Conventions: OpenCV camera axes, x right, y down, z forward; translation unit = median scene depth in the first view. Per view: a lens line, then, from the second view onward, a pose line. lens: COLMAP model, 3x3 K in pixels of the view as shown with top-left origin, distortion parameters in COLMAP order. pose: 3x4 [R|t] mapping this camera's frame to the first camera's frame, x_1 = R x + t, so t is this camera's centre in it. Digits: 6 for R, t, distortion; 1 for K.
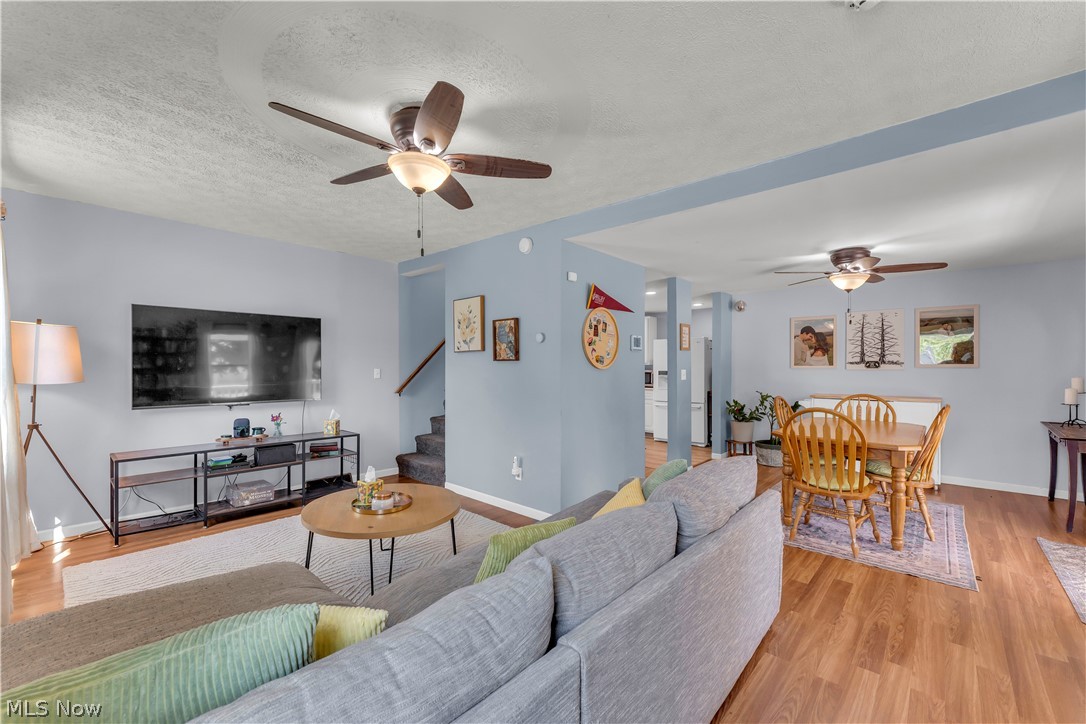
lens RADIAL K [[441.4, 0, 534.0], [0, 441.4, 368.1], [0, 0, 1]] dist [-0.000492, -0.000162]
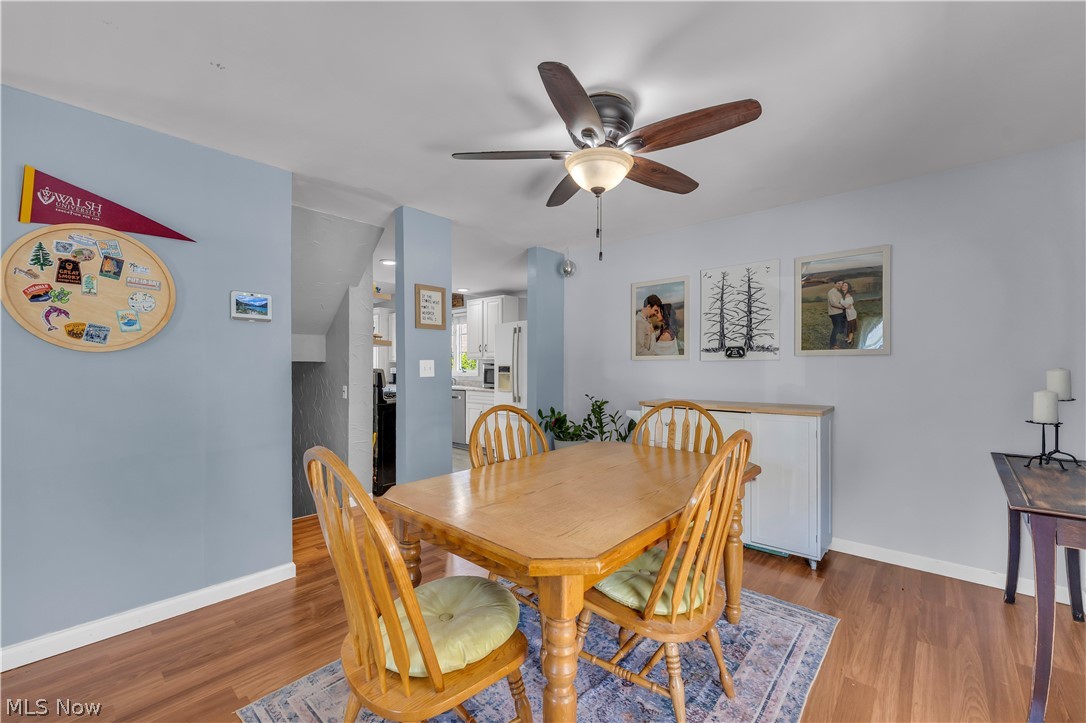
lens RADIAL K [[435.5, 0, 535.6], [0, 435.5, 369.4], [0, 0, 1]] dist [-0.001012, -0.000269]
pose [[0.999932, -0.000152, 0.011630, 0.613070], [0.000139, 0.999999, 0.001125, 0.020159], [-0.011630, -0.001123, 0.999932, 0.496572]]
